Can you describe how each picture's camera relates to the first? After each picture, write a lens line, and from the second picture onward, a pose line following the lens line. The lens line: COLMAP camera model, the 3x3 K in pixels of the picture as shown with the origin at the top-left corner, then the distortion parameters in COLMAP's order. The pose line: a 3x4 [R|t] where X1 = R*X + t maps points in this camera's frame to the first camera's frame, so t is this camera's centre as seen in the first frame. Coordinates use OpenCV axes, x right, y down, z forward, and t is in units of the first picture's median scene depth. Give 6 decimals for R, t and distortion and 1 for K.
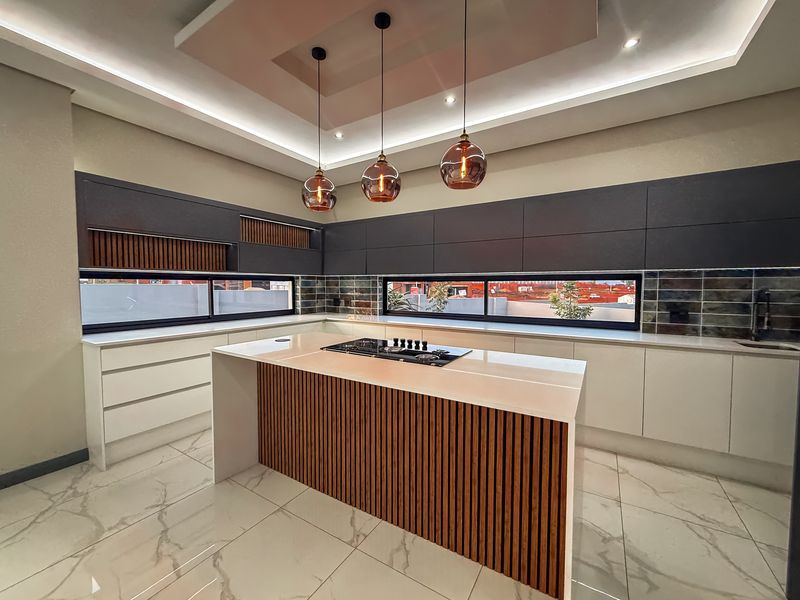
lens RADIAL K [[324.4, 0, 400.0], [0, 324.4, 300.0], [0, 0, 1]] dist [0.000618, -0.000045]
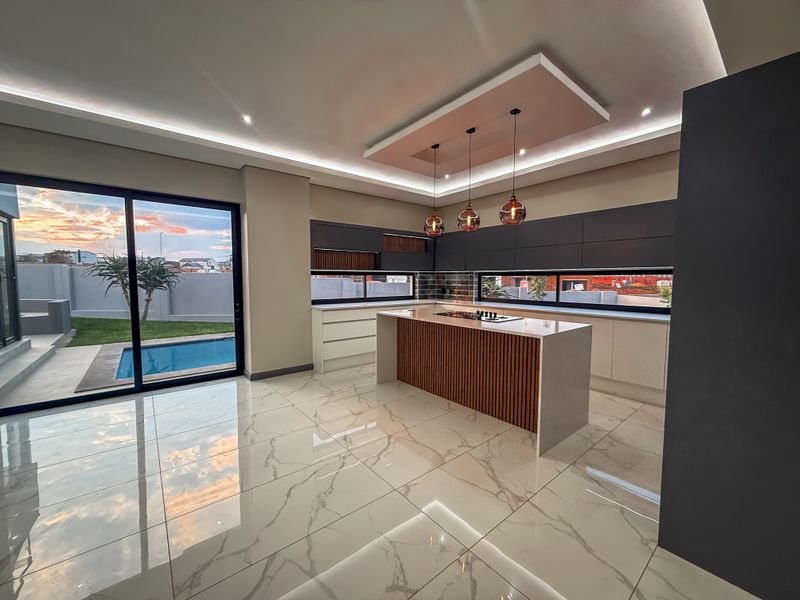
lens RADIAL K [[324.4, 0, 400.0], [0, 324.4, 300.0], [0, 0, 1]] dist [0.000618, -0.000045]
pose [[0.945553, 0.021383, -0.324764, 0.080955], [-0.015064, 0.999645, 0.021959, 0.018563], [0.325119, -0.015871, 0.945540, -0.377483]]
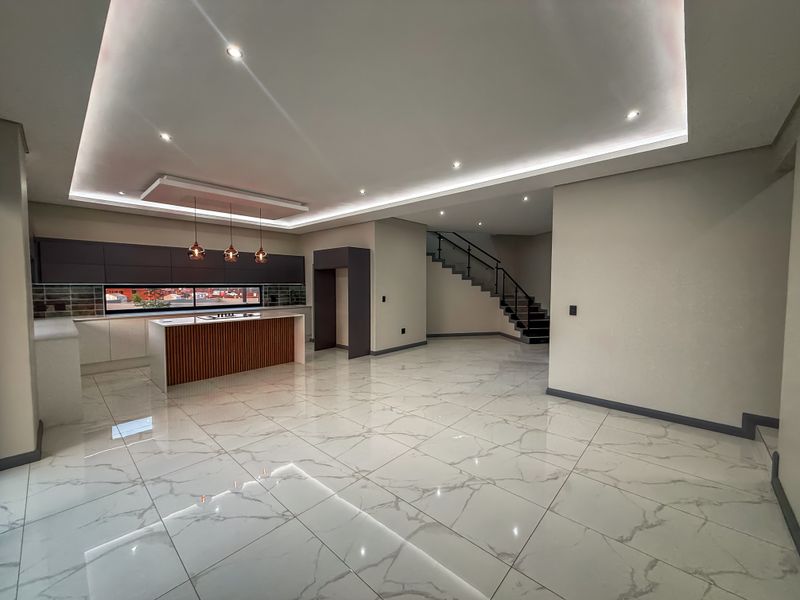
lens RADIAL K [[324.4, 0, 400.0], [0, 324.4, 300.0], [0, 0, 1]] dist [0.000618, -0.000045]
pose [[0.193389, -0.040685, 0.980278, -1.163598], [0.059083, 0.997809, 0.029757, 0.021118], [-0.979342, 0.052163, 0.195369, -0.453445]]
